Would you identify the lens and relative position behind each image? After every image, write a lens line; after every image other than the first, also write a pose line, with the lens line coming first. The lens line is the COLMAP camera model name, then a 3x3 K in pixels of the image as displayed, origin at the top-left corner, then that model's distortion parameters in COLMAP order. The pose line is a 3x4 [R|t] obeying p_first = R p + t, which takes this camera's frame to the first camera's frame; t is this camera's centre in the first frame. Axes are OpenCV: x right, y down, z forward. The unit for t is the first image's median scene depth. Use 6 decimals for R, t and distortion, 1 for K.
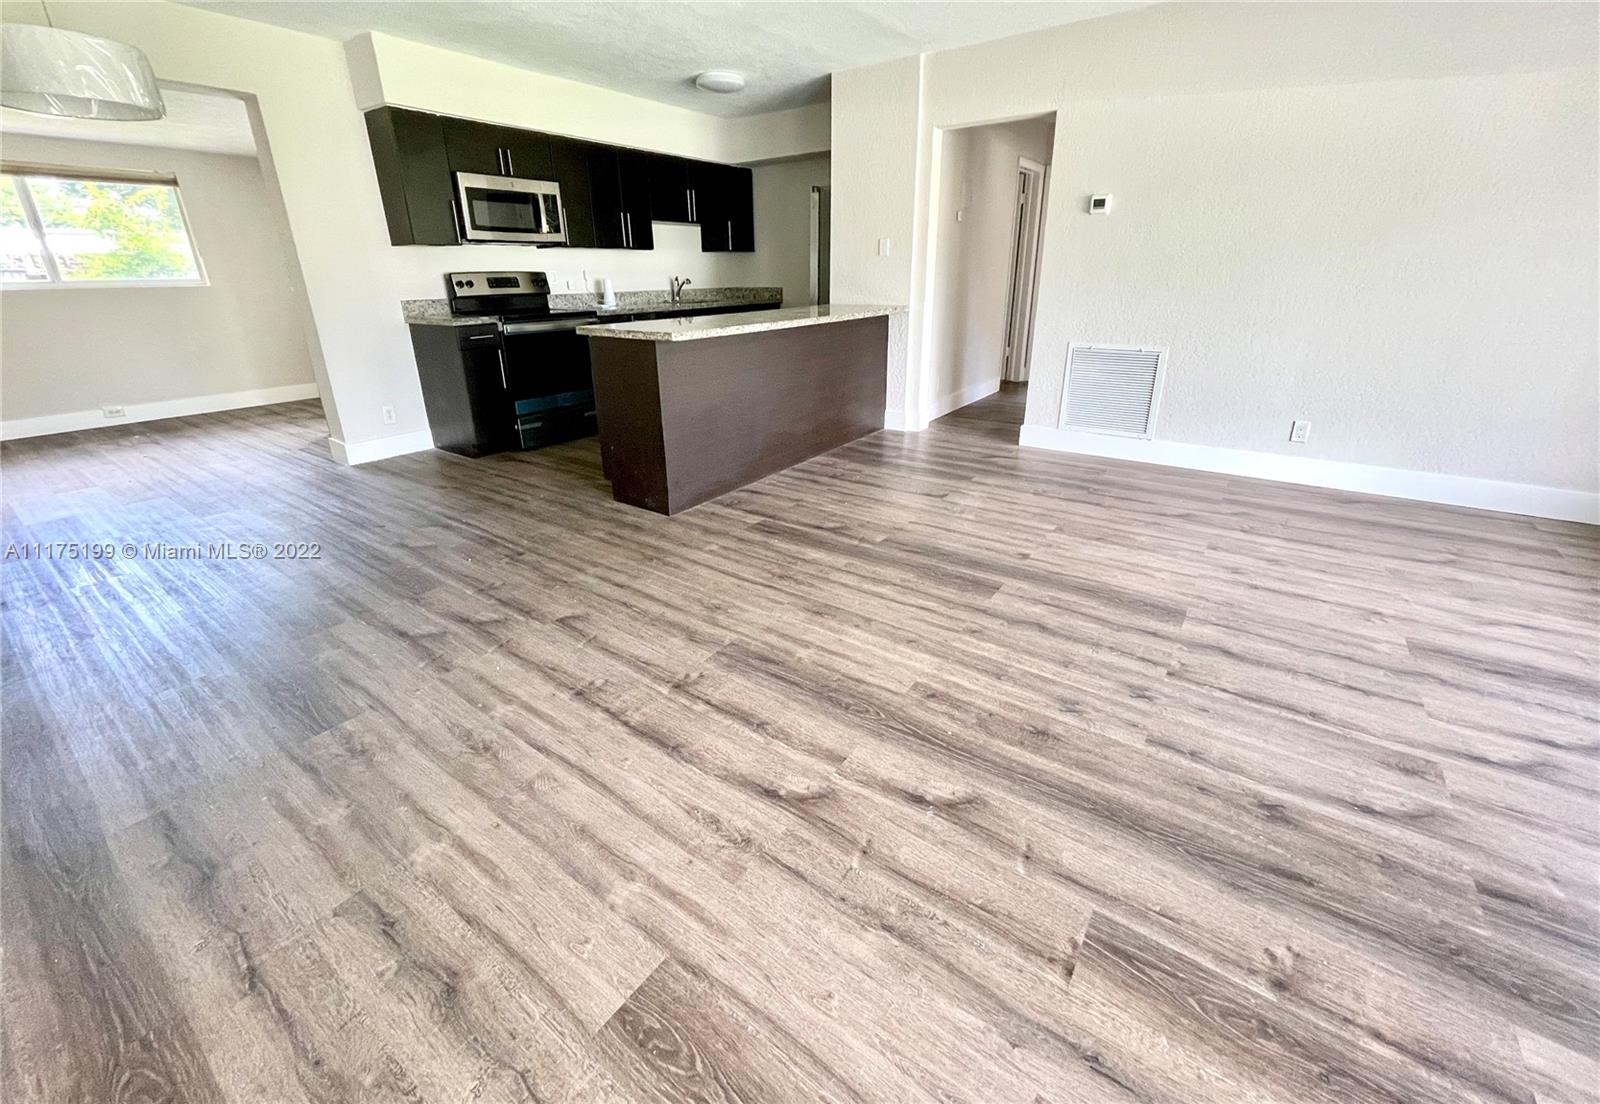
lens RADIAL K [[665.2, 0, 788.4], [0, 665.2, 490.8], [0, 0, 1]] dist [-0.000835, 0.000211]
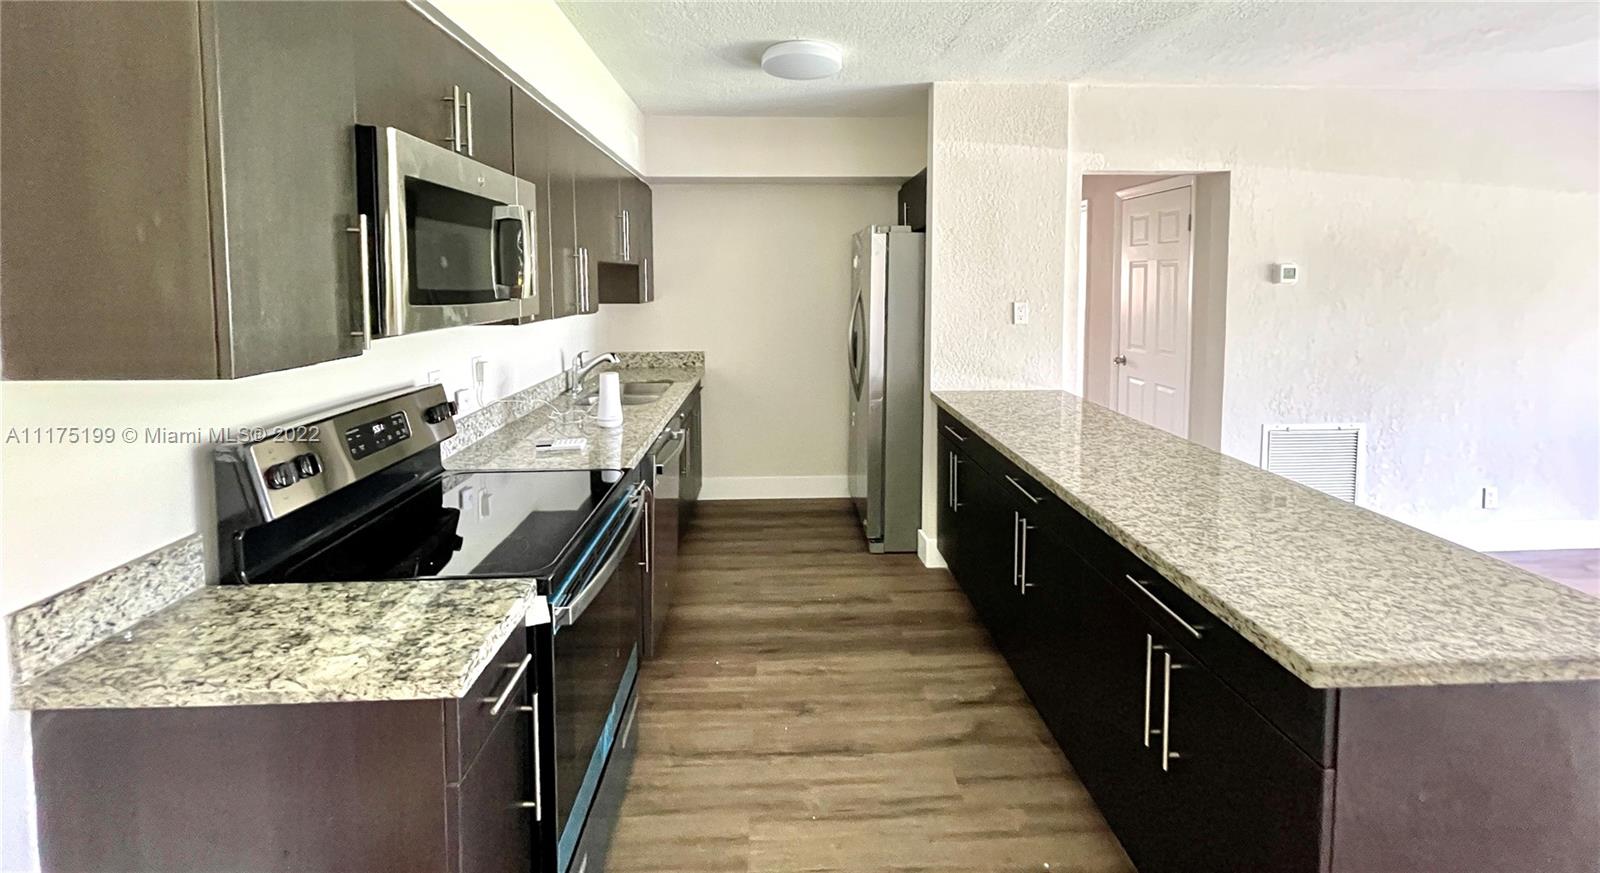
lens RADIAL K [[647.3, 0, 789.8], [0, 647.3, 307.2], [0, 0, 1]] dist [-0.000487, -0.000476]
pose [[0.787096, -0.017636, 0.616578, -0.467032], [0.186880, 0.959429, -0.211120, -0.265586], [-0.587840, 0.281398, 0.758459, 0.601102]]
